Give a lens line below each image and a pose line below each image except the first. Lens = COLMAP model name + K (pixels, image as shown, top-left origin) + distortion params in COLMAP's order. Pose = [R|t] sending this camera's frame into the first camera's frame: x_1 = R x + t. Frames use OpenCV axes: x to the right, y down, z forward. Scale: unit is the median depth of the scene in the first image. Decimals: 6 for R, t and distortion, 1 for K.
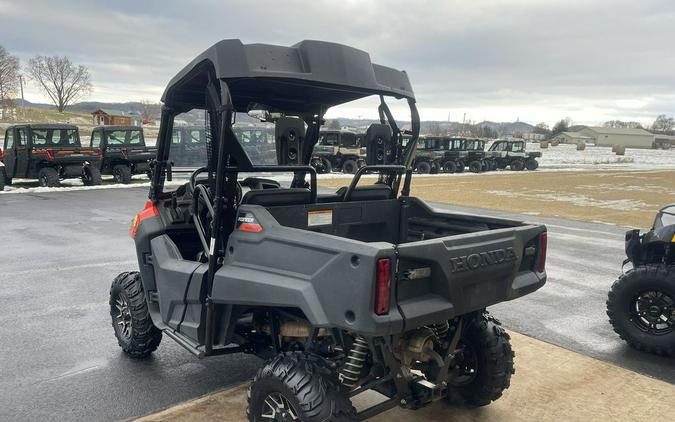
lens RADIAL K [[519.2, 0, 323.4], [0, 519.2, 267.5], [0, 0, 1]] dist [0.034411, -0.043119]
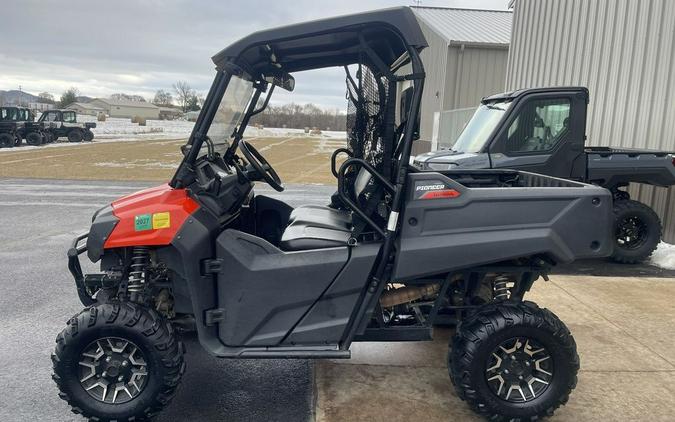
lens RADIAL K [[519.2, 0, 339.6], [0, 519.2, 214.5], [0, 0, 1]] dist [0.034411, -0.043119]
pose [[0.609322, -0.142679, 0.779981, -0.094114], [0.176813, 0.983358, 0.041755, -0.010322], [-0.772958, 0.112469, 0.624409, 0.047964]]
